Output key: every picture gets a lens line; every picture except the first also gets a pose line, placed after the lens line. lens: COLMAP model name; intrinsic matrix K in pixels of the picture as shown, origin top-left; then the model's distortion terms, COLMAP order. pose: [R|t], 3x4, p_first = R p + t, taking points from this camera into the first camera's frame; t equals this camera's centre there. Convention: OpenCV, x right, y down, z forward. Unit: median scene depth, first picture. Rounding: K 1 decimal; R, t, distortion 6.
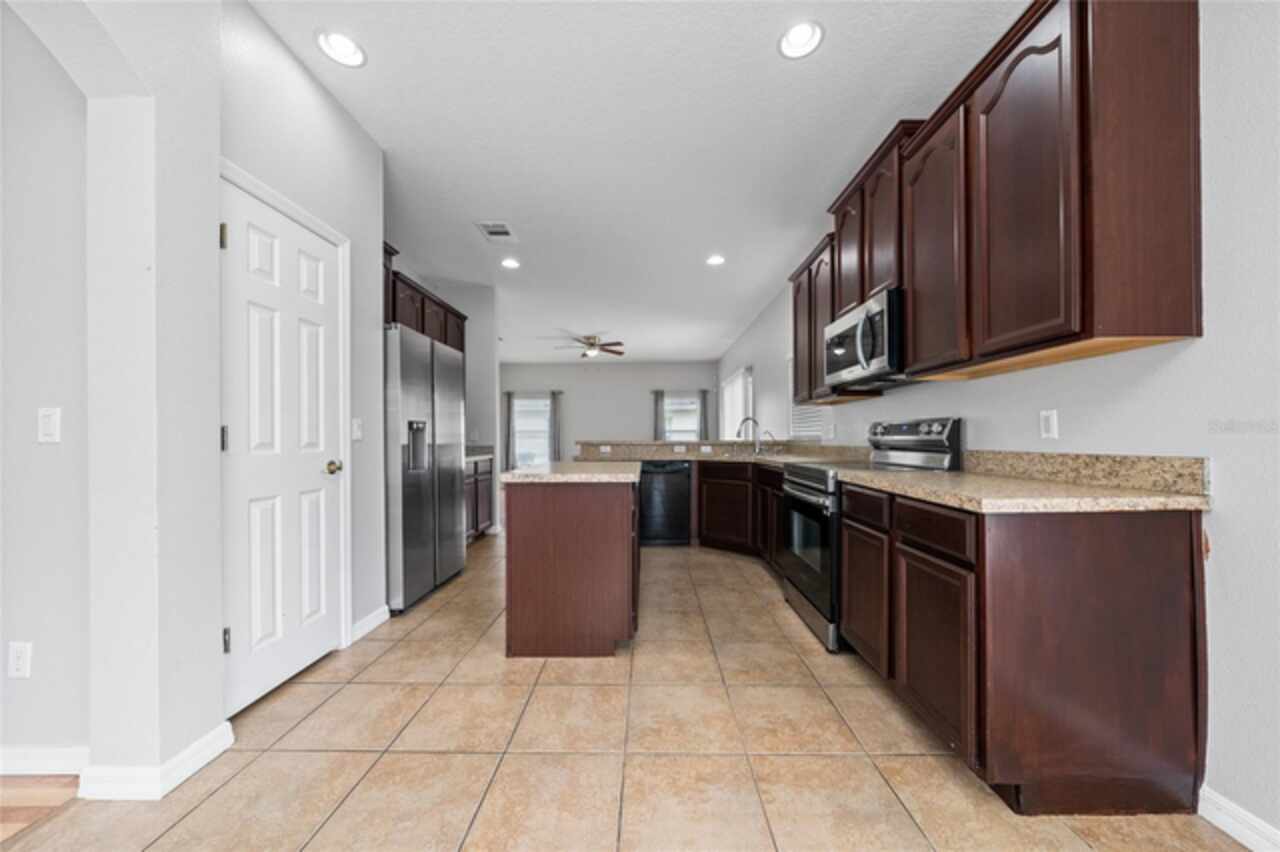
lens RADIAL K [[438.6, 0, 641.1], [0, 438.6, 435.3], [0, 0, 1]] dist [-0.014188, -0.000359]
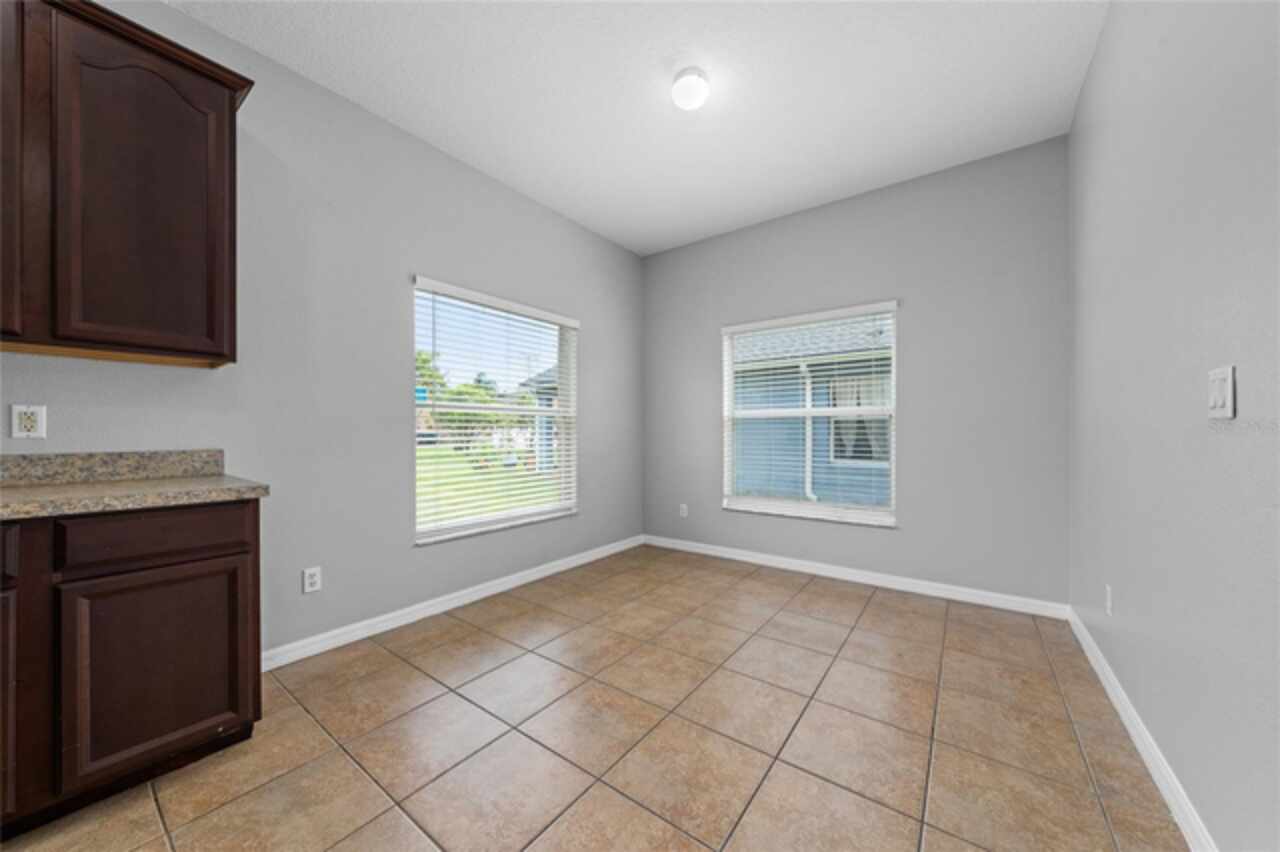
lens RADIAL K [[438.6, 0, 643.6], [0, 438.6, 432.4], [0, 0, 1]] dist [-0.014188, -0.000359]
pose [[-0.813286, 0.008531, 0.581801, -0.657909], [0.001857, 0.999925, -0.012067, 0.010717], [-0.581861, -0.008733, -0.813241, 1.137790]]
